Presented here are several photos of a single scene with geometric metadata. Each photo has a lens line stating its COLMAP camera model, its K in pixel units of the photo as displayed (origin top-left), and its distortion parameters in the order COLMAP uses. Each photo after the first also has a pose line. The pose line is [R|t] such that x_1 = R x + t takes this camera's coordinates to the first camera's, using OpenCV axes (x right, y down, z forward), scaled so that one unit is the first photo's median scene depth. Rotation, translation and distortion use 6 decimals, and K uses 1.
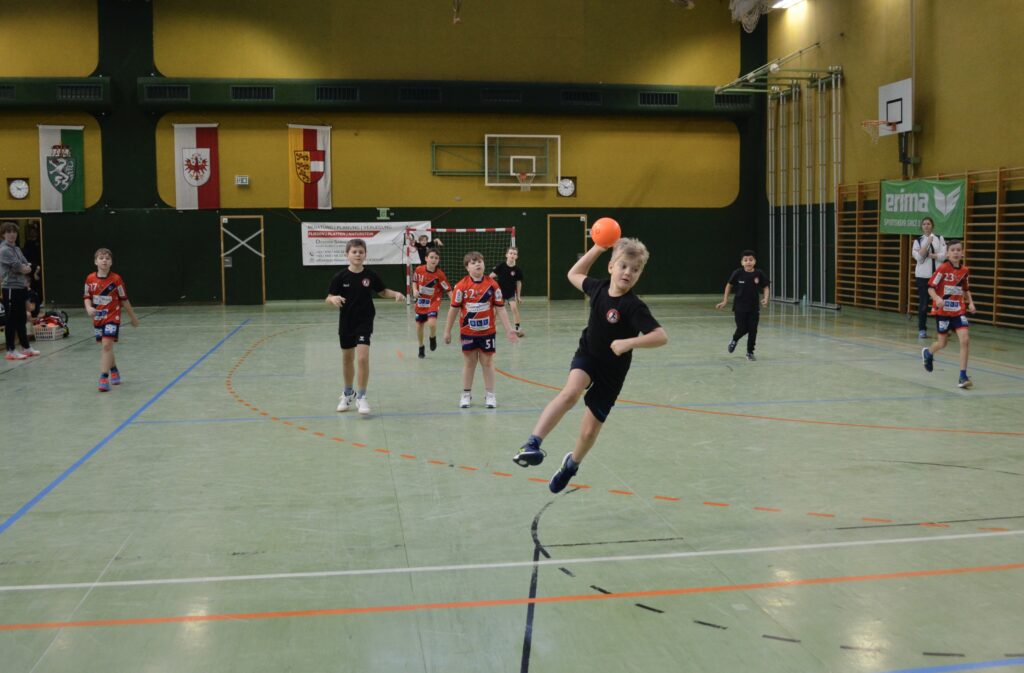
lens RADIAL K [[1095.5, 0, 516.5], [0, 1095.5, 330.3], [0, 0, 1]] dist [-0.082963, 0.000000]
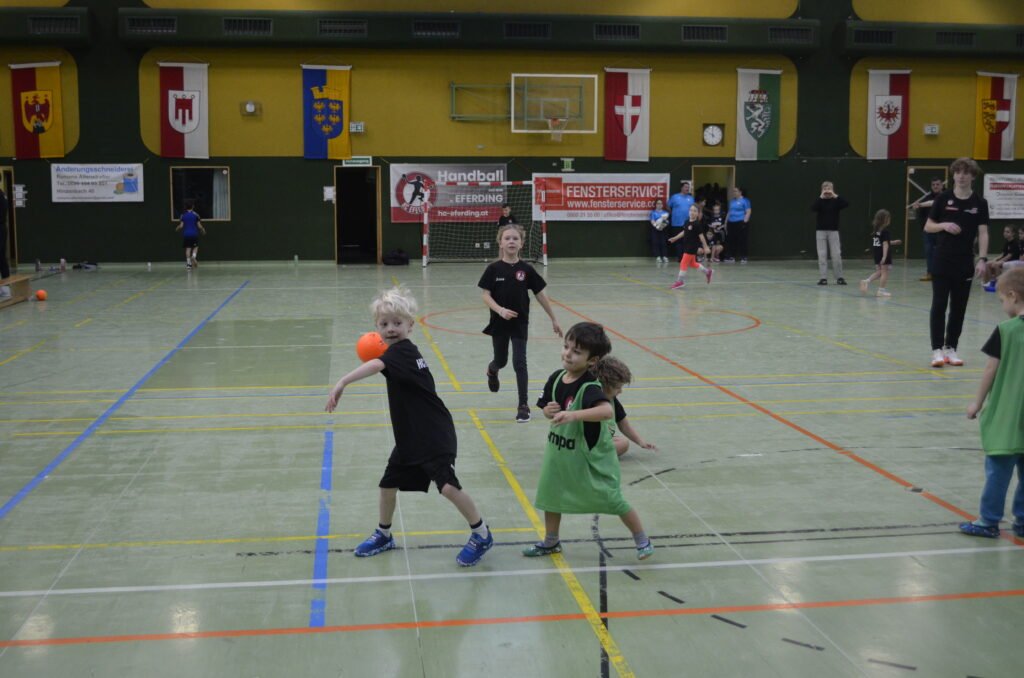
lens RADIAL K [[1221.8, 0, 522.8], [0, 1221.8, 335.6], [0, 0, 1]] dist [-0.047718, 0.000000]
pose [[0.999574, 0.007012, -0.028336, -0.599418], [-0.006041, 0.999396, 0.034223, 0.010798], [0.028559, -0.034037, 0.999012, -0.097186]]
